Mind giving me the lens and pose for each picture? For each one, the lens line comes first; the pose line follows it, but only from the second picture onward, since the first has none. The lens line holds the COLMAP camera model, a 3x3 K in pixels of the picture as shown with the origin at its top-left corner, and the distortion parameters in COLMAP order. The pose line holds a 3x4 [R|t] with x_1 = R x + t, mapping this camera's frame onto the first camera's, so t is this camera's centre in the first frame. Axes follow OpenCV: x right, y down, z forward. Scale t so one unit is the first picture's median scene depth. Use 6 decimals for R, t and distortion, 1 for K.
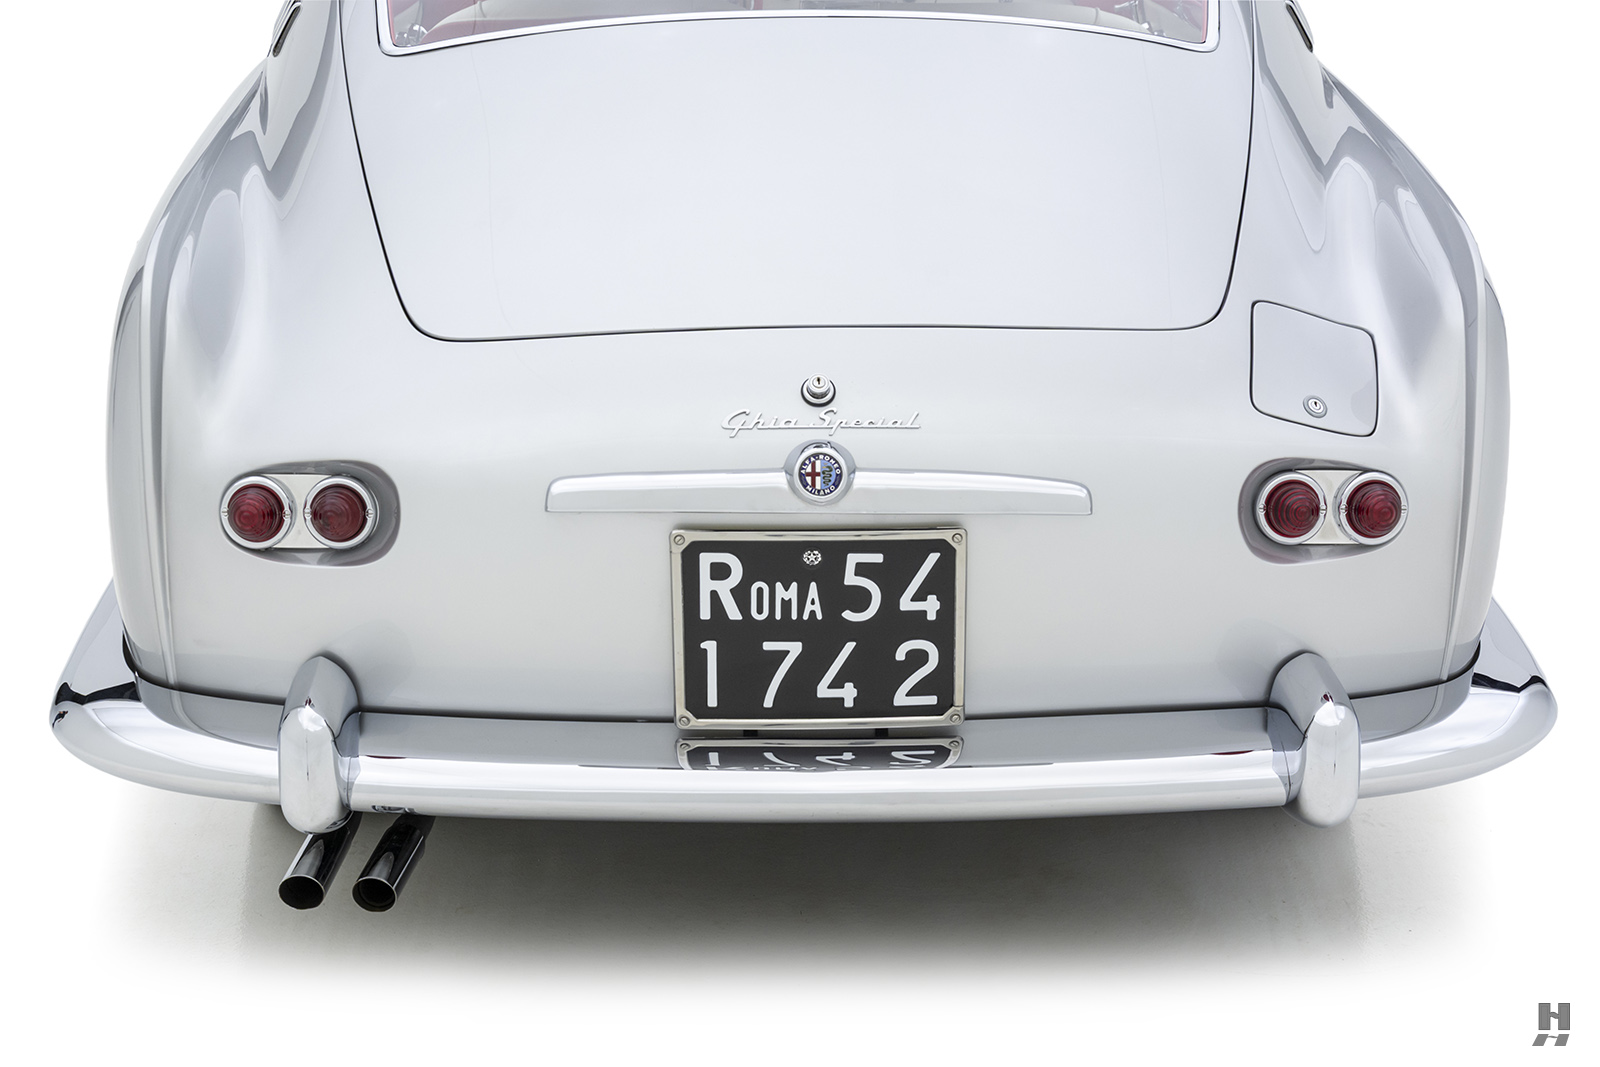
lens RADIAL K [[2804.4, 0, 800.0], [0, 2804.4, 533.5], [0, 0, 1]] dist [-0.042848, -0.026172]
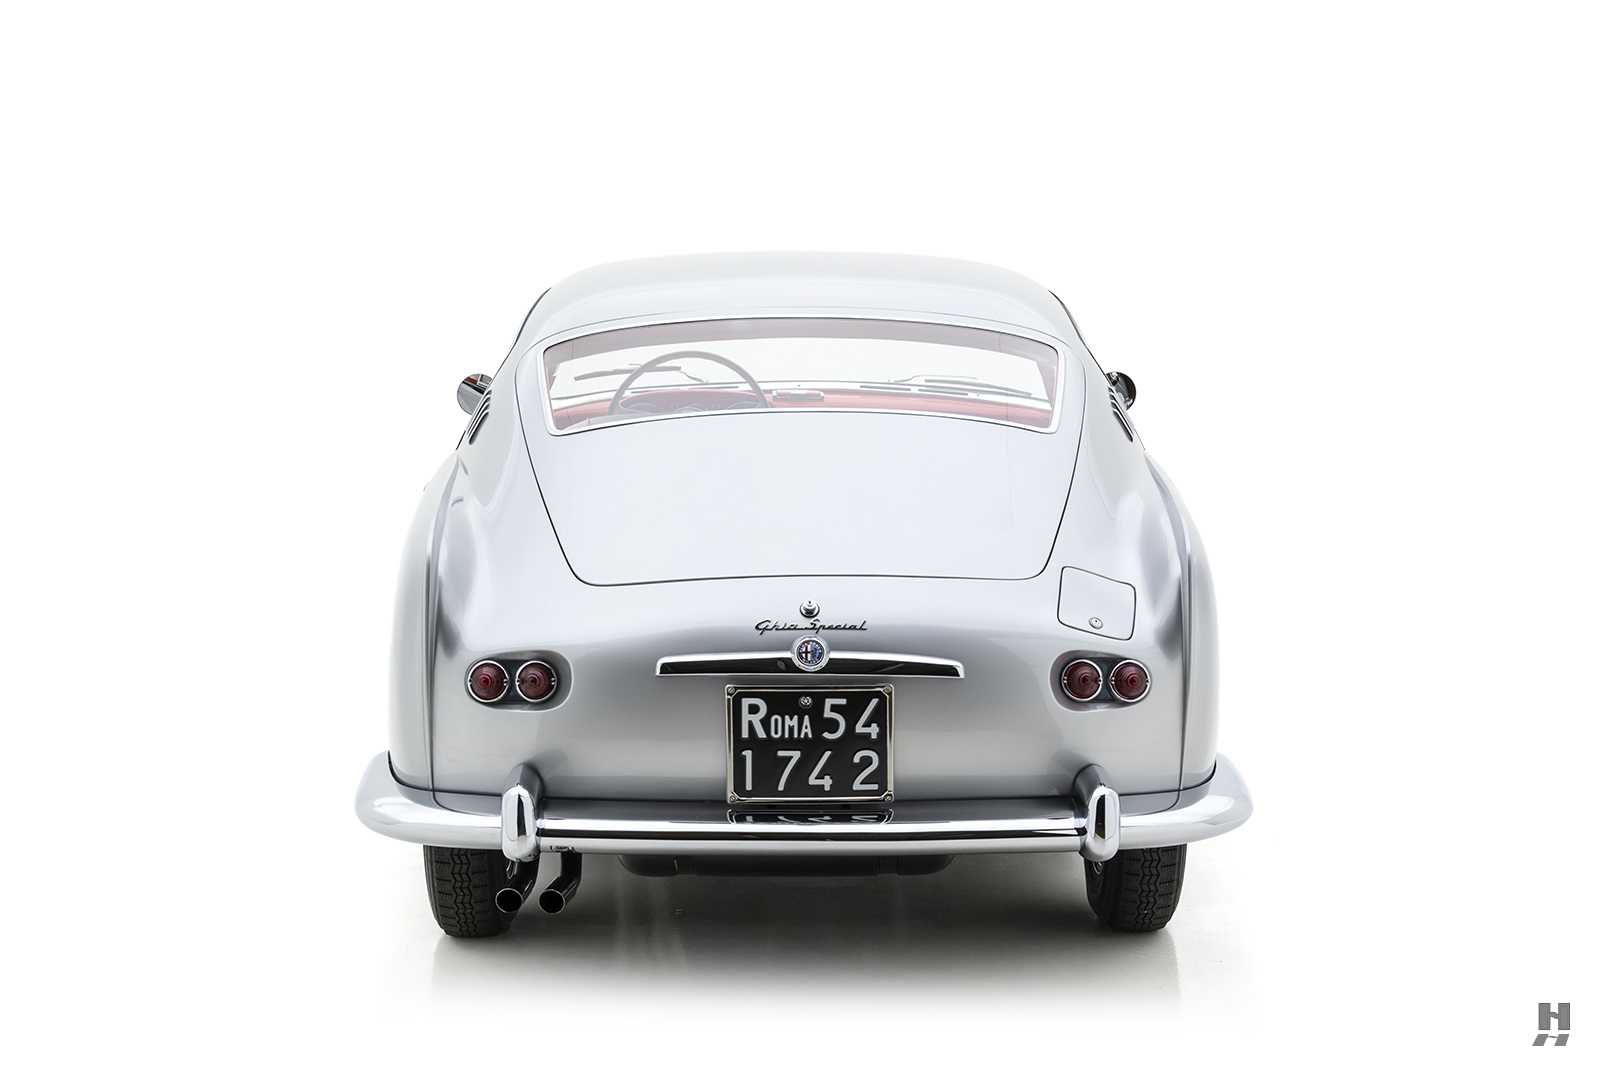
lens RADIAL K [[3239.4, 0, 800.0], [0, 3239.4, 533.5], [0, 0, 1]] dist [-0.028243, 0.287519]
pose [[0.999994, -0.000915, -0.003323, 0.007434], [0.000304, 0.983778, -0.179391, 0.267943], [0.003433, 0.179389, 0.983772, -1.015964]]
